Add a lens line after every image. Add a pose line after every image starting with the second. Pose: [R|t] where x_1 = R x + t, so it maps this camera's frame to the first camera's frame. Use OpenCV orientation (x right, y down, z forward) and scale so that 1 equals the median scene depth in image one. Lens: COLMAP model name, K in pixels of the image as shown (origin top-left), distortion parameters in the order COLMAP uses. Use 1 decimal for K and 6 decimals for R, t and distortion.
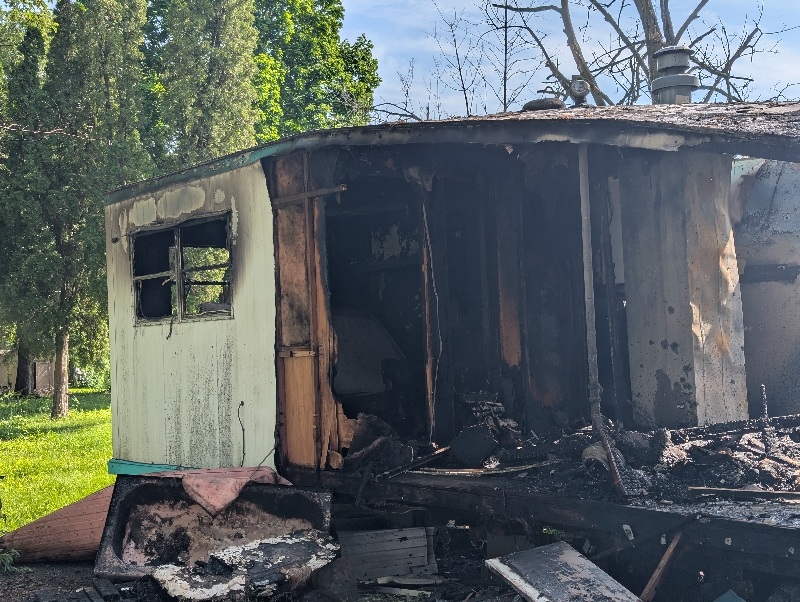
lens RADIAL K [[1043.3, 0, 398.7], [0, 1043.3, 310.8], [0, 0, 1]] dist [0.150351, -0.481861]
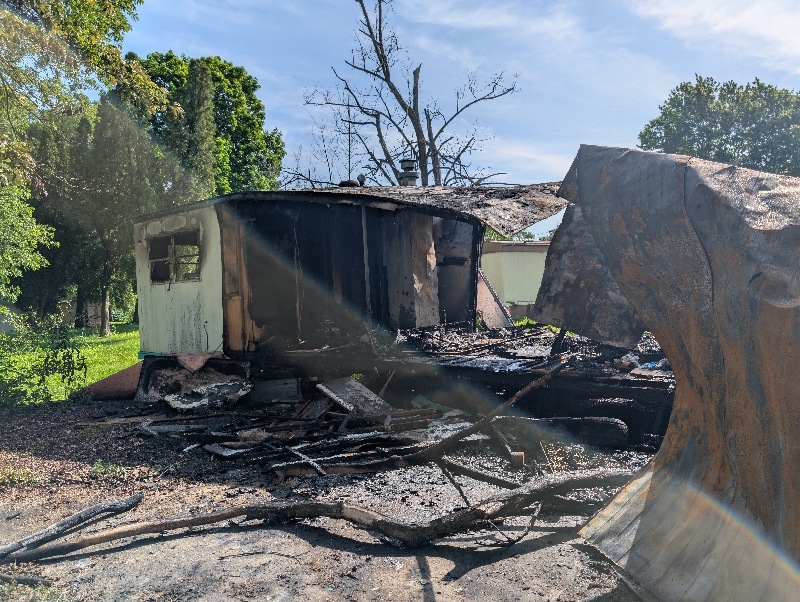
lens RADIAL K [[570.3, 0, 398.4], [0, 570.3, 305.7], [0, 0, 1]] dist [0.015133, -0.009423]
pose [[0.985752, -0.006915, 0.168066, 0.035367], [-0.001198, 0.998841, 0.048123, 0.000911], [-0.168204, -0.047639, 0.984600, -0.176780]]
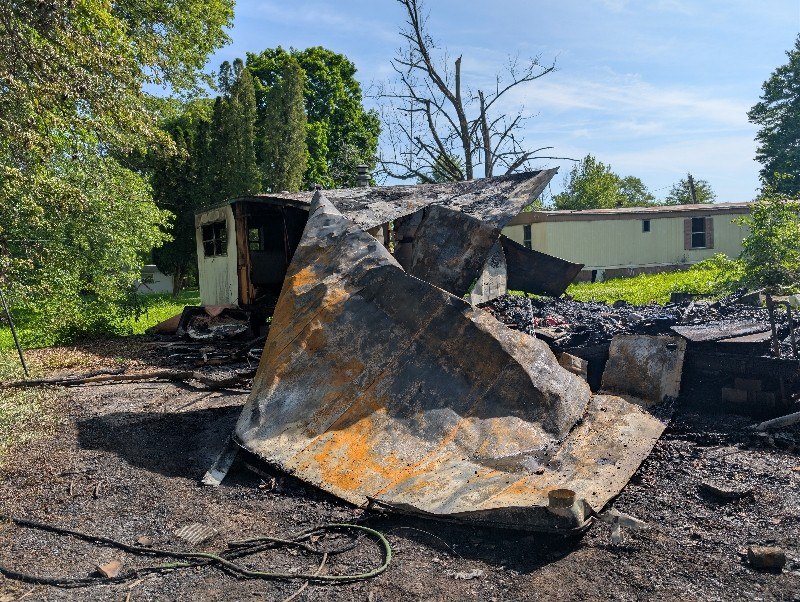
lens RADIAL K [[570.3, 0, 398.4], [0, 570.3, 305.7], [0, 0, 1]] dist [0.015133, -0.009423]
pose [[0.997541, -0.000254, -0.070078, 0.450008], [0.008107, 0.993698, 0.111798, -0.031383], [0.069608, -0.112091, 0.991257, -0.611503]]
